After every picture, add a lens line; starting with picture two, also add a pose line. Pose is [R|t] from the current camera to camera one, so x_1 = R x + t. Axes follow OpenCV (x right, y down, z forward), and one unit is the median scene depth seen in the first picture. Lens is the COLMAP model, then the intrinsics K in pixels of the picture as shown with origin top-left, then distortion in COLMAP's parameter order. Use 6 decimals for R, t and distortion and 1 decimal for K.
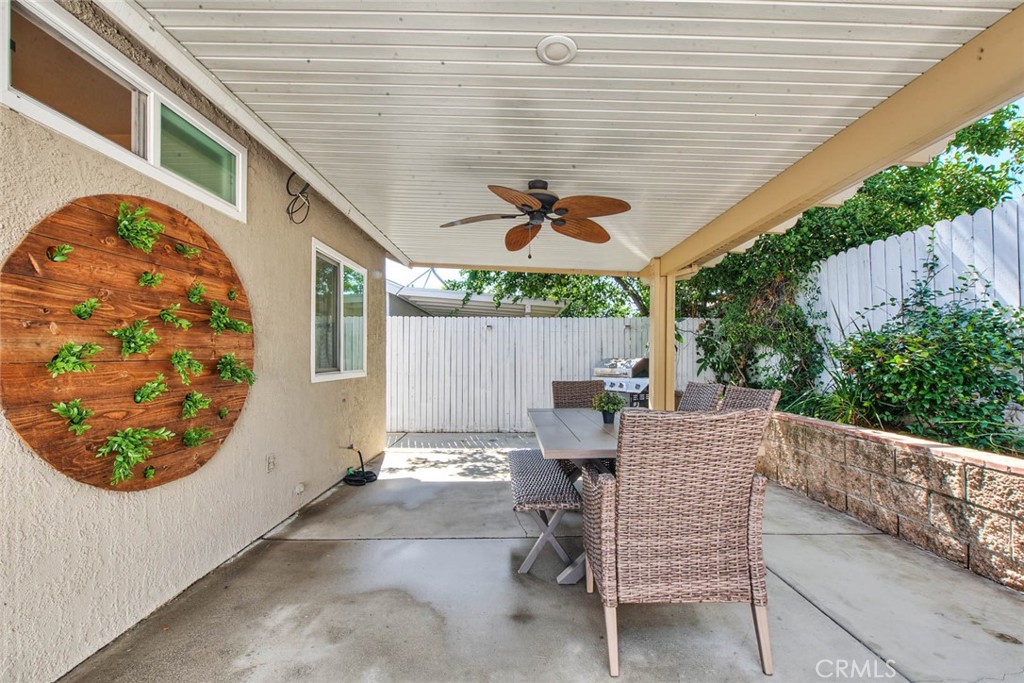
lens RADIAL K [[421.8, 0, 511.3], [0, 421.8, 357.6], [0, 0, 1]] dist [0.002381, -0.002760]
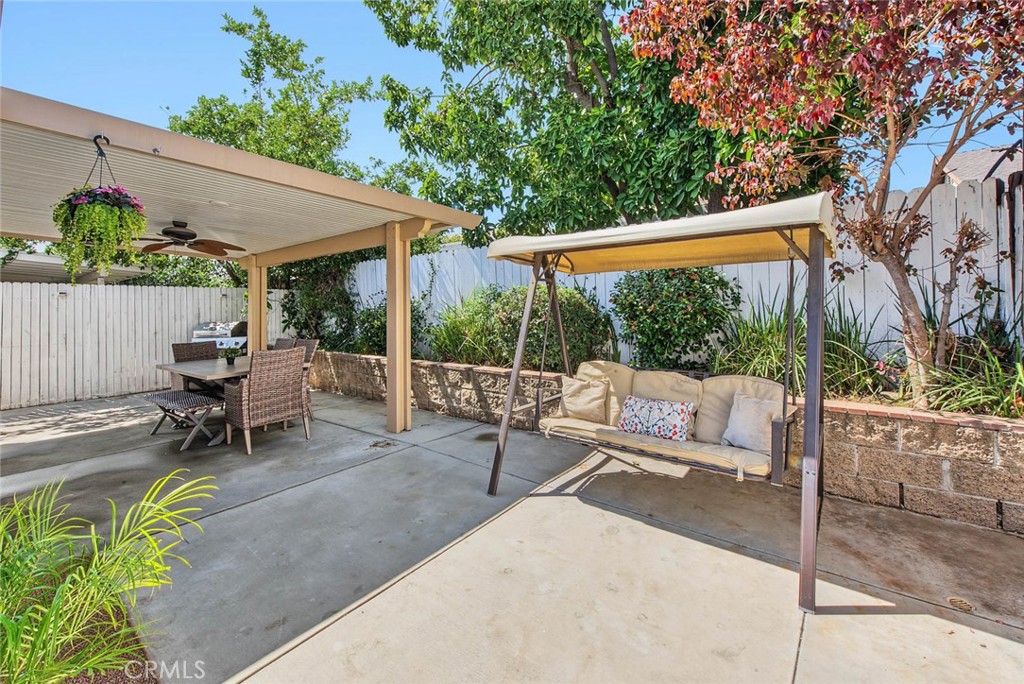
lens RADIAL K [[421.8, 0, 506.0], [0, 421.8, 303.9], [0, 0, 1]] dist [0.002381, -0.002760]
pose [[0.621465, 0.000301, 0.783442, -0.250116], [0.012364, 0.999872, -0.010192, -0.037751], [-0.783345, 0.016021, 0.621381, -0.574975]]
